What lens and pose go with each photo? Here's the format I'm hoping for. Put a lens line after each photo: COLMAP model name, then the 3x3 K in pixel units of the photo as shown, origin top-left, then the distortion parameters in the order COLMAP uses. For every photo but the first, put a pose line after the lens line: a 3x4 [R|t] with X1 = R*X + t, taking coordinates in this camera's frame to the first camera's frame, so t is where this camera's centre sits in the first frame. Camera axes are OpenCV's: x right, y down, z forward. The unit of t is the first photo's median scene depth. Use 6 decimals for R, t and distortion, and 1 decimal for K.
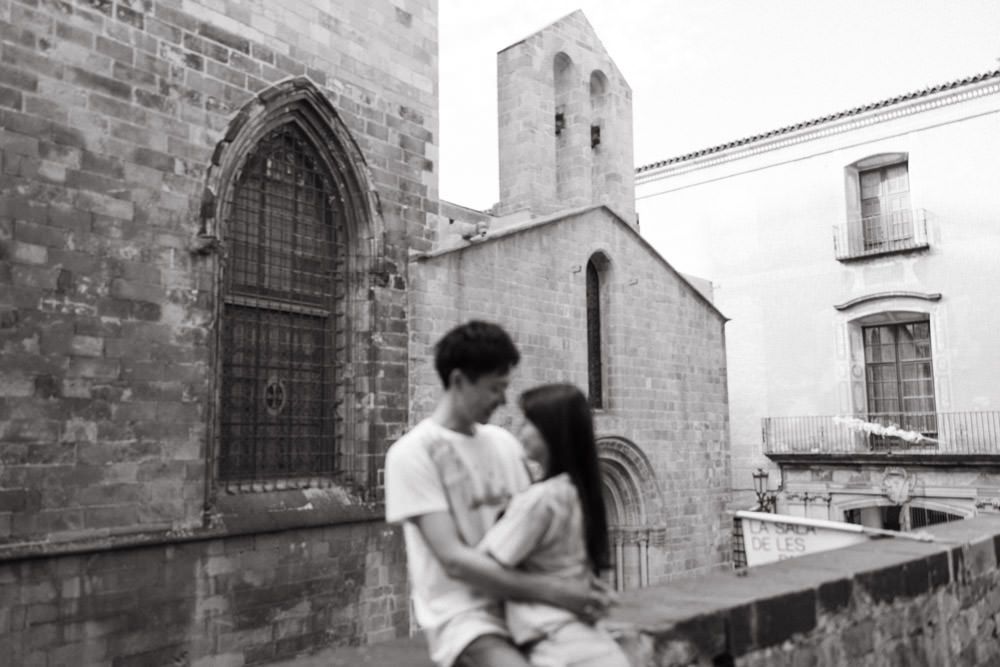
lens RADIAL K [[754.1, 0, 518.7], [0, 754.1, 353.9], [0, 0, 1]] dist [-0.005532, 0.002862]
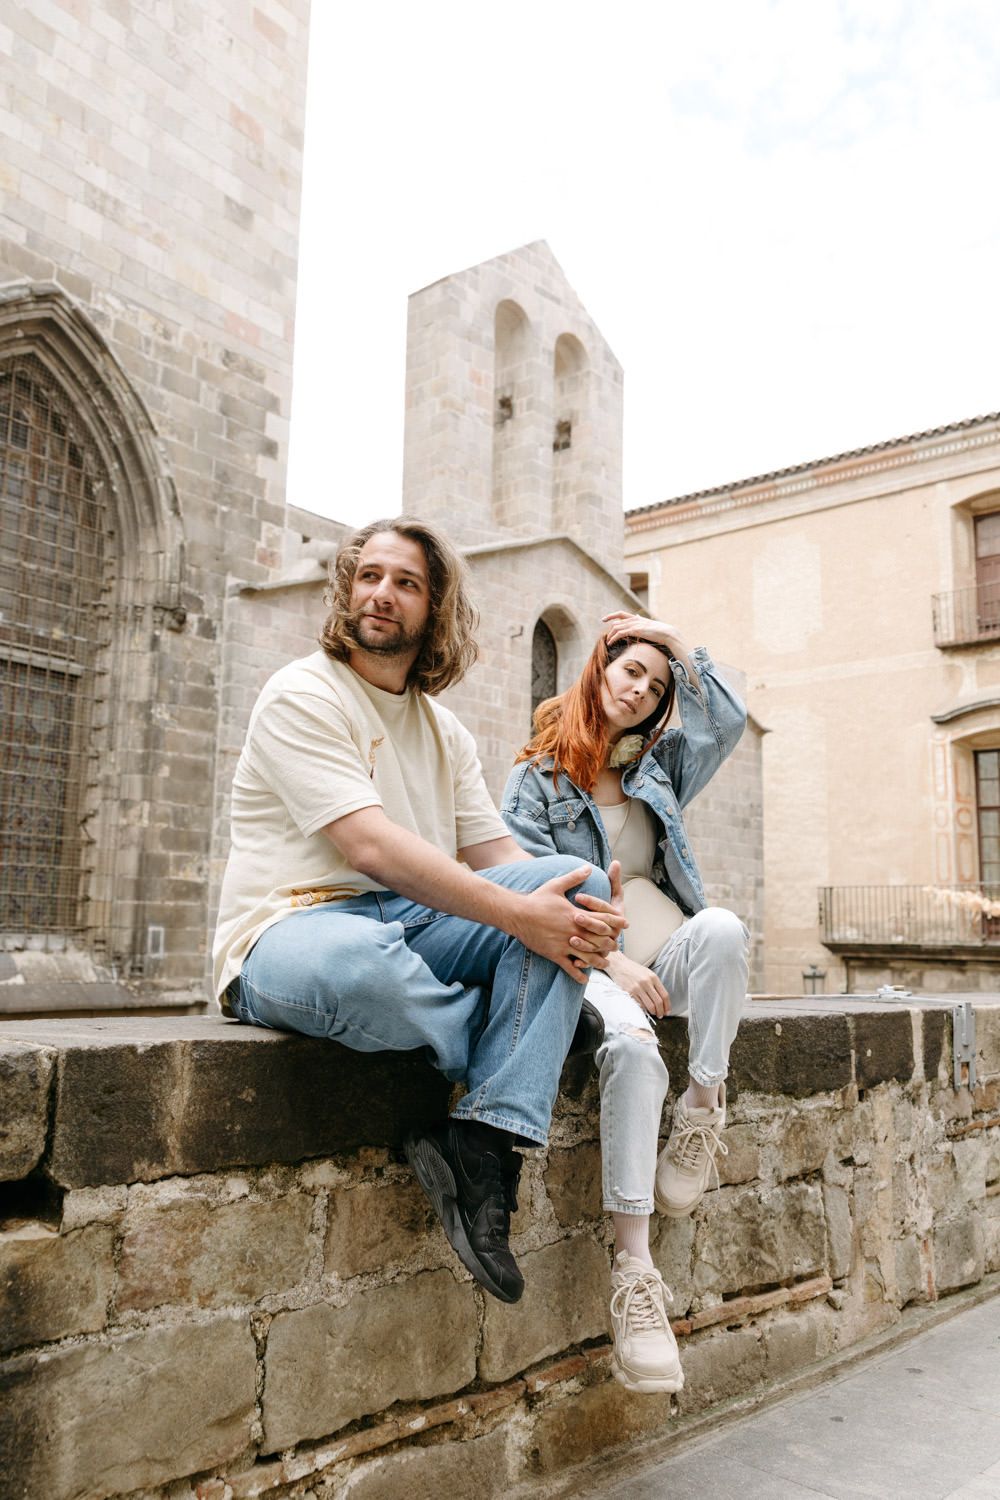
lens RADIAL K [[1131.2, 0, 500.0], [0, 1131.2, 750.0], [0, 0, 1]] dist [-0.005532, 0.002862]
pose [[0.999242, 0.034902, 0.017232, 0.069282], [-0.034256, 0.998748, -0.036464, 0.031177], [-0.018483, 0.035846, 0.999186, 0.068849]]
